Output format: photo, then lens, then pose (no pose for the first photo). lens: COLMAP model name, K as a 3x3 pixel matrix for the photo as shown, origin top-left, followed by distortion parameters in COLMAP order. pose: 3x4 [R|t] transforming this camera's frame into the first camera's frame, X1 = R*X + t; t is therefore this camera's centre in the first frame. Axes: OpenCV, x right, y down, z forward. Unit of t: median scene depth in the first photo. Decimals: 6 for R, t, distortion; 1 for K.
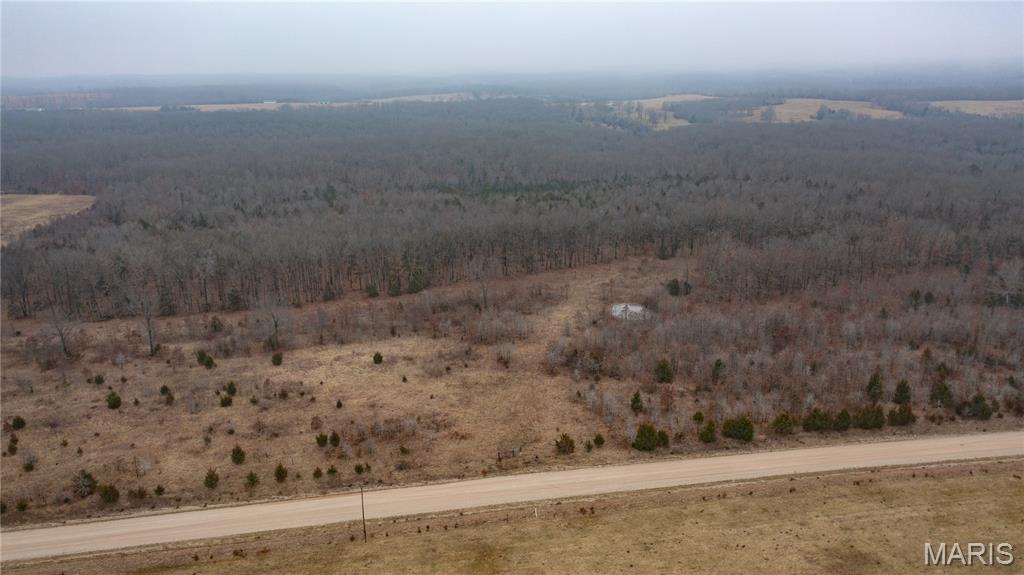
lens RADIAL K [[818.7, 0, 512.0], [0, 818.7, 287.5], [0, 0, 1]] dist [-0.001255, 0.003064]
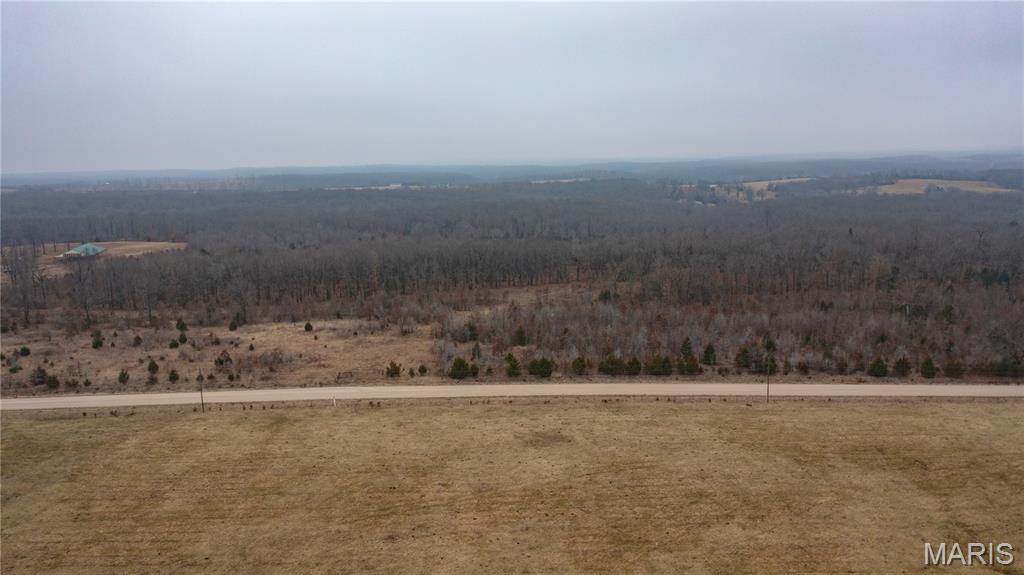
lens RADIAL K [[818.7, 0, 512.0], [0, 818.7, 287.5], [0, 0, 1]] dist [-0.001255, 0.003064]
pose [[0.984925, 0.018316, -0.172010, 0.437253], [-0.037342, 0.993445, -0.108037, 0.185613], [0.168903, 0.112831, 0.979153, -0.204046]]
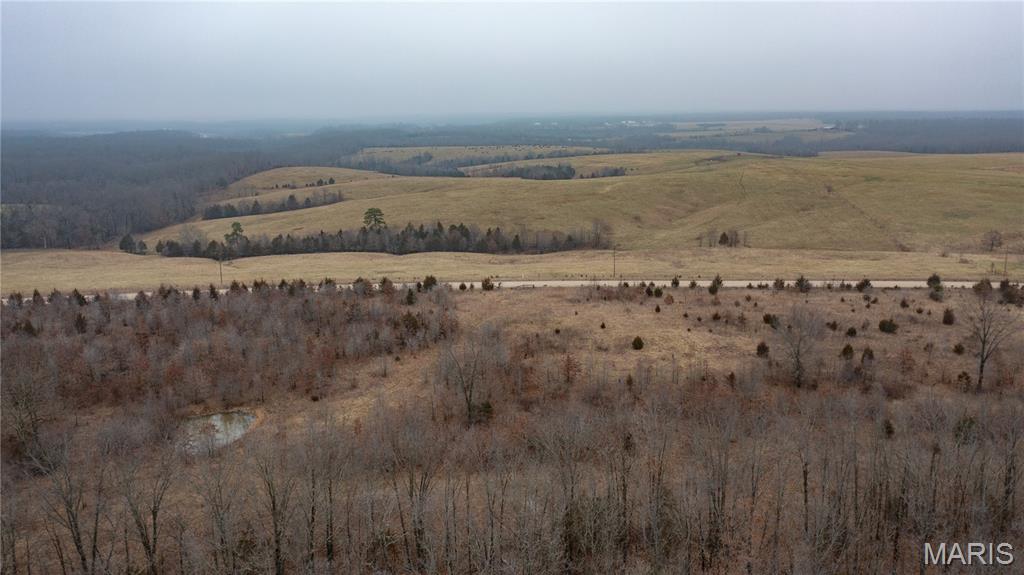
lens RADIAL K [[818.7, 0, 512.0], [0, 818.7, 287.5], [0, 0, 1]] dist [-0.001255, 0.003064]
pose [[-0.982615, -0.034796, 0.182366, -0.233170], [0.060397, 0.868938, 0.491222, -0.487433], [-0.175558, 0.493696, -0.851730, 2.127557]]
